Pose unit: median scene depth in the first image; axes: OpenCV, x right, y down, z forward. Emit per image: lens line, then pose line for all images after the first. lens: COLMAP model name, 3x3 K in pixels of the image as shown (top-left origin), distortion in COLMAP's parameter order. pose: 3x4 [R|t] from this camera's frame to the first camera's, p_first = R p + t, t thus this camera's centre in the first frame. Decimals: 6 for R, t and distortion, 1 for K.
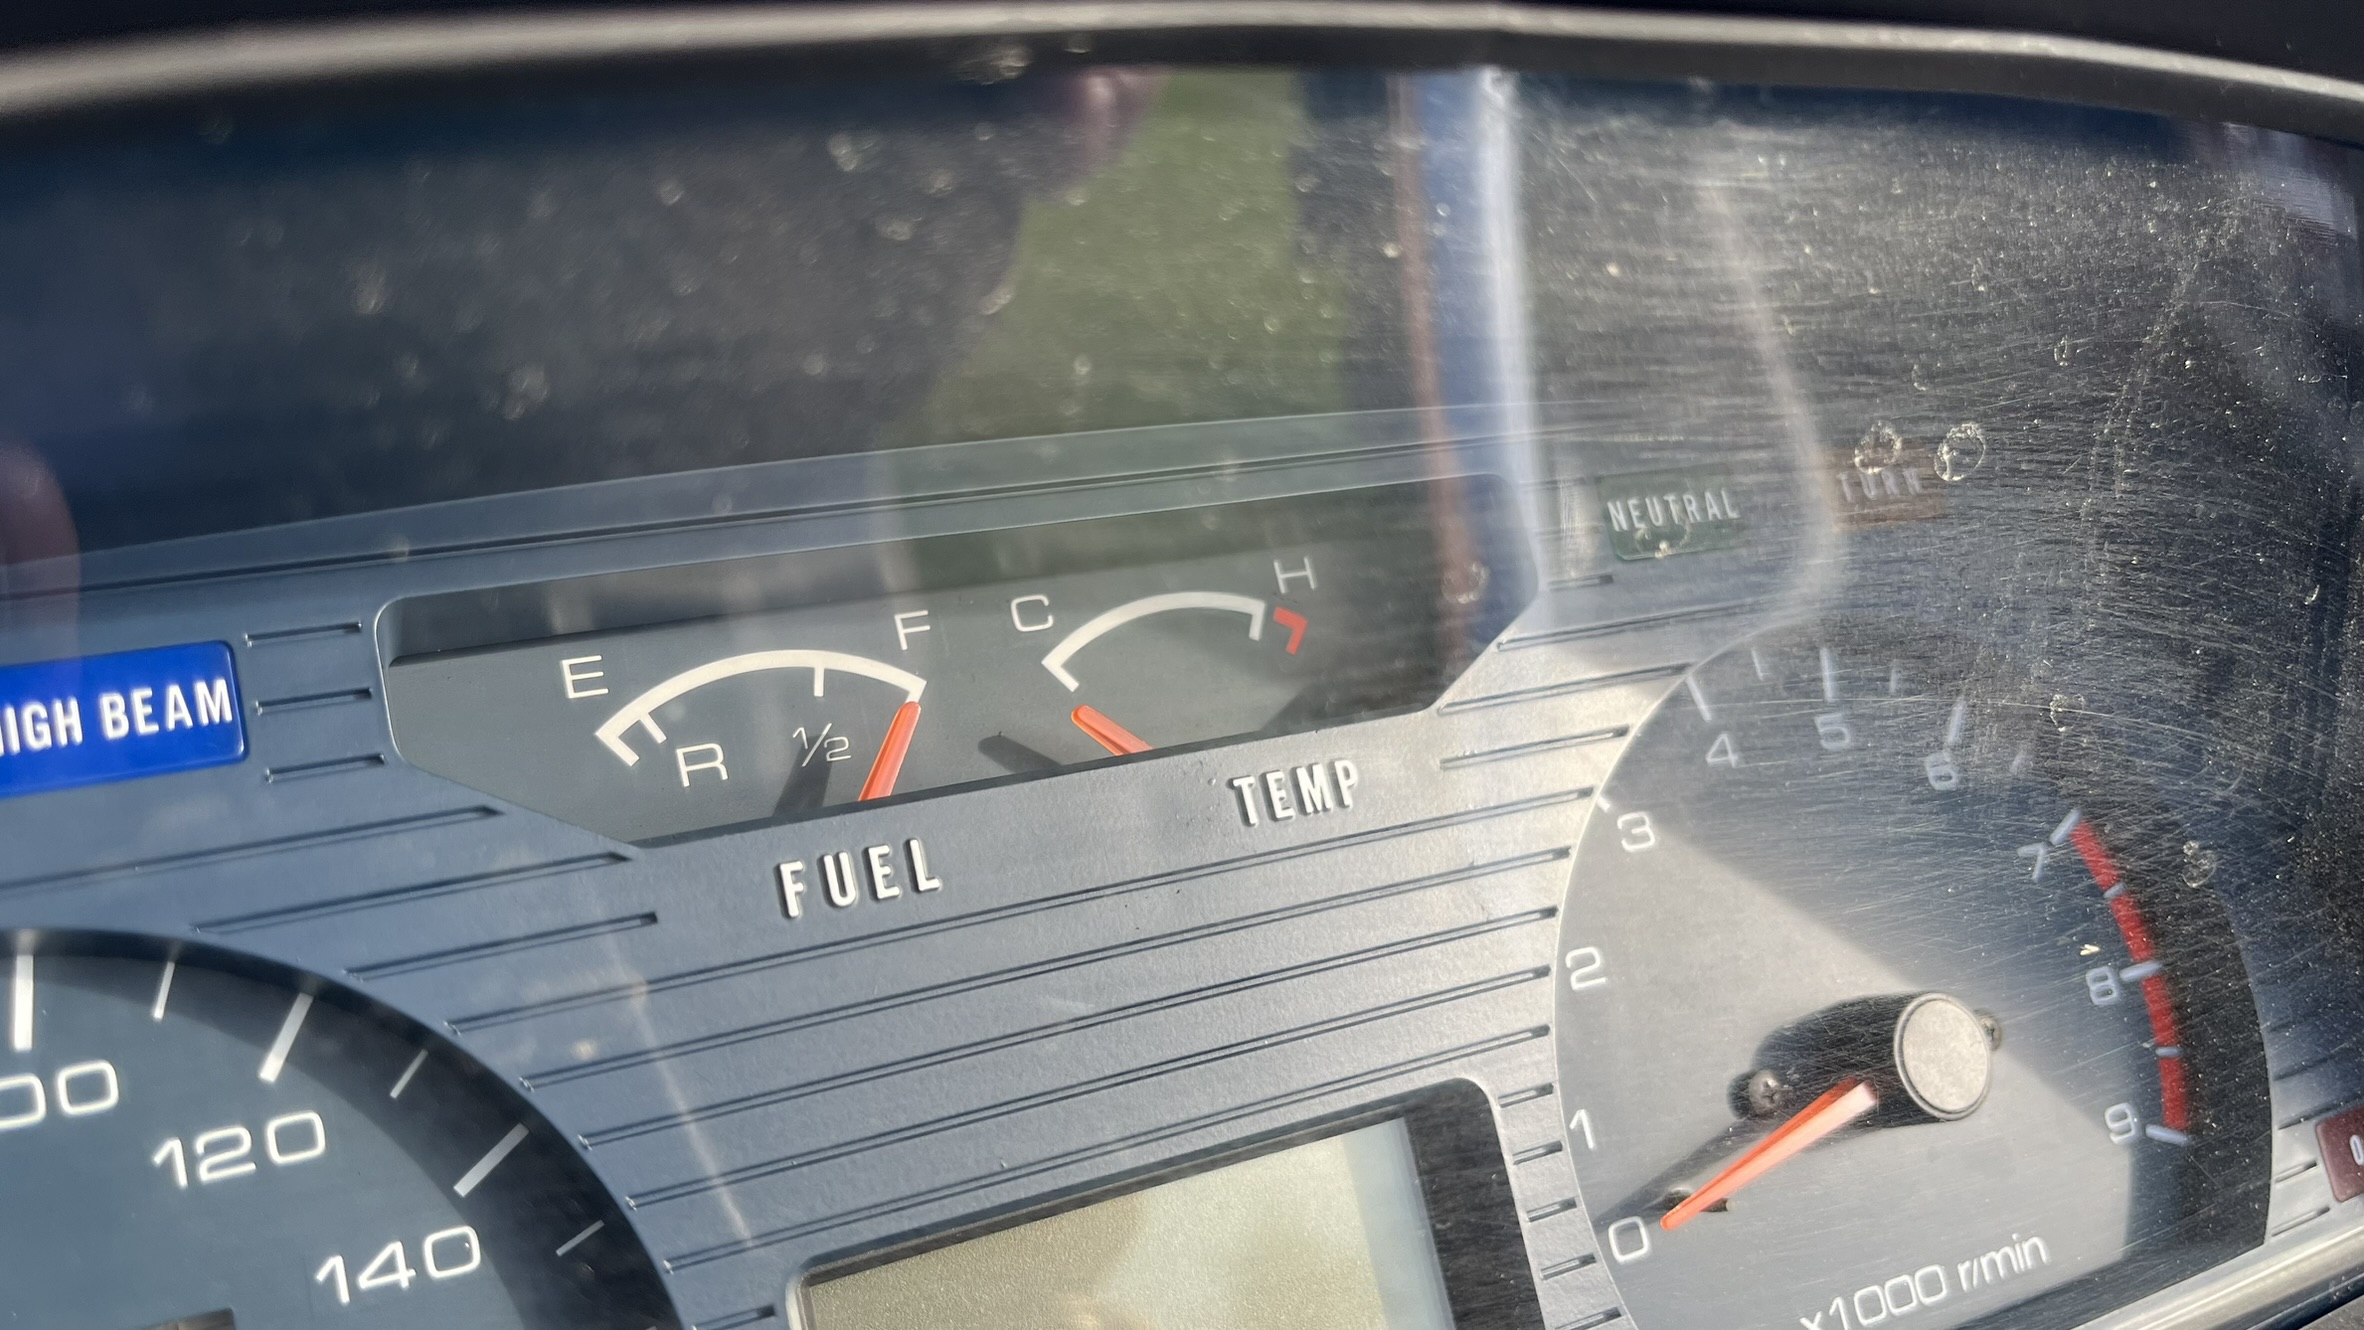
lens RADIAL K [[1855.3, 0, 1177.5], [0, 1855.3, 668.6], [0, 0, 1]] dist [-0.045541, 0.003258]
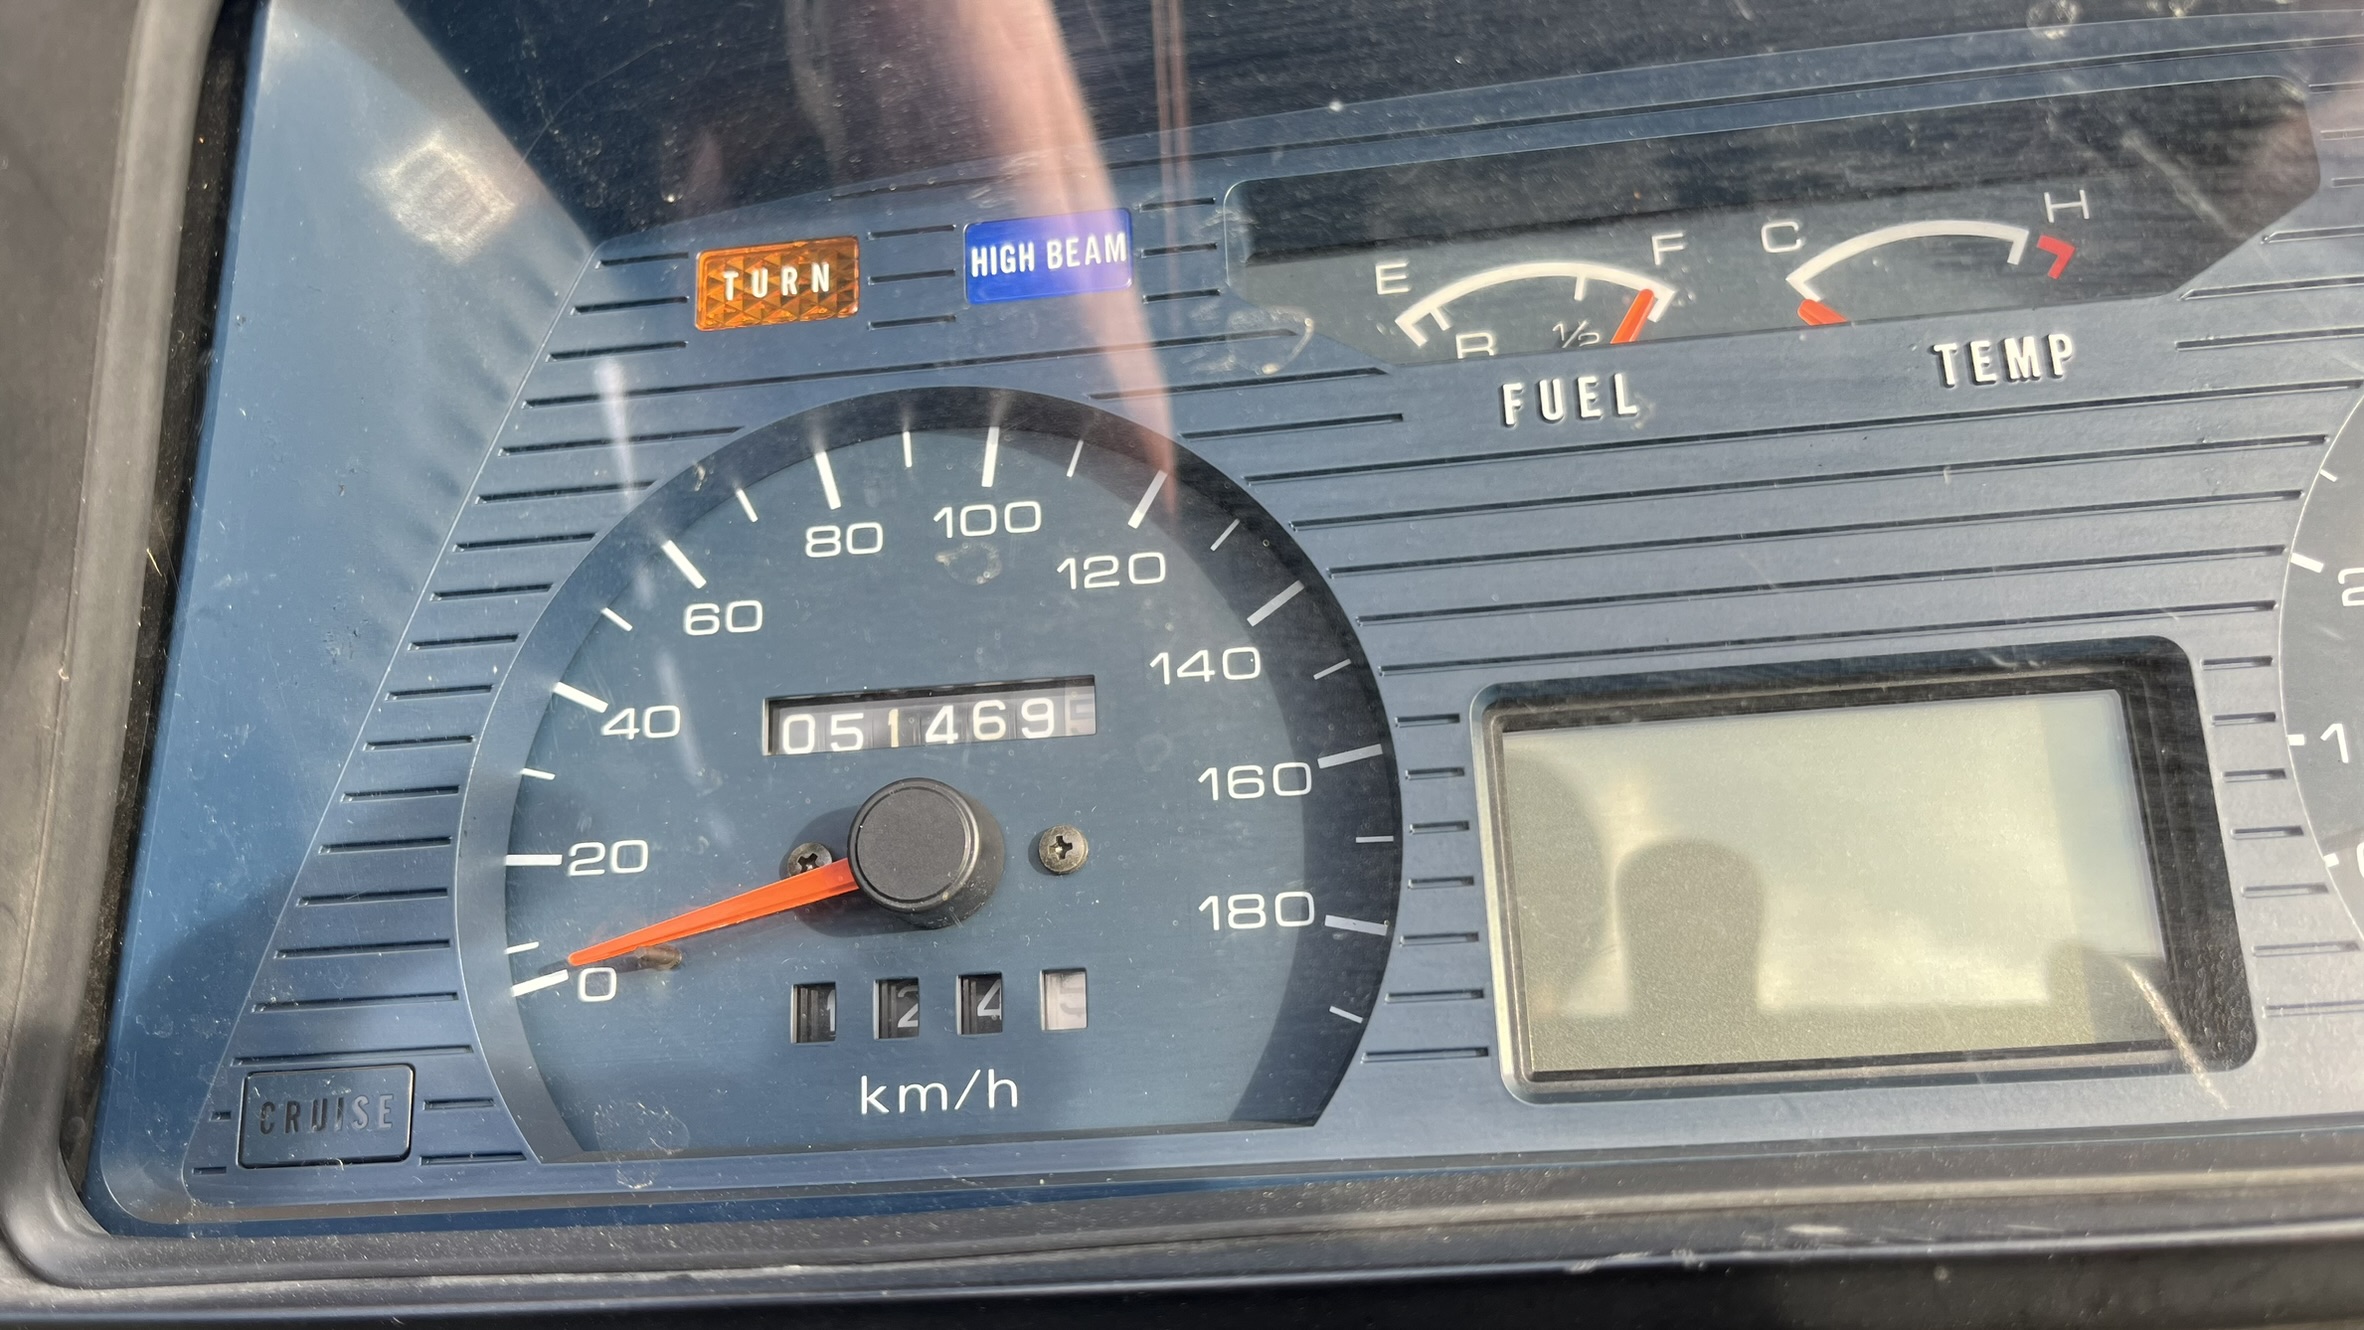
lens RADIAL K [[1820.5, 0, 1191.2], [0, 1820.5, 660.8], [0, 0, 1]] dist [0.024087, -0.001524]
pose [[0.841221, 0.053468, -0.538041, 0.272861], [-0.070487, 0.997451, -0.011083, 0.313063], [0.536077, 0.047248, 0.842846, -0.135894]]
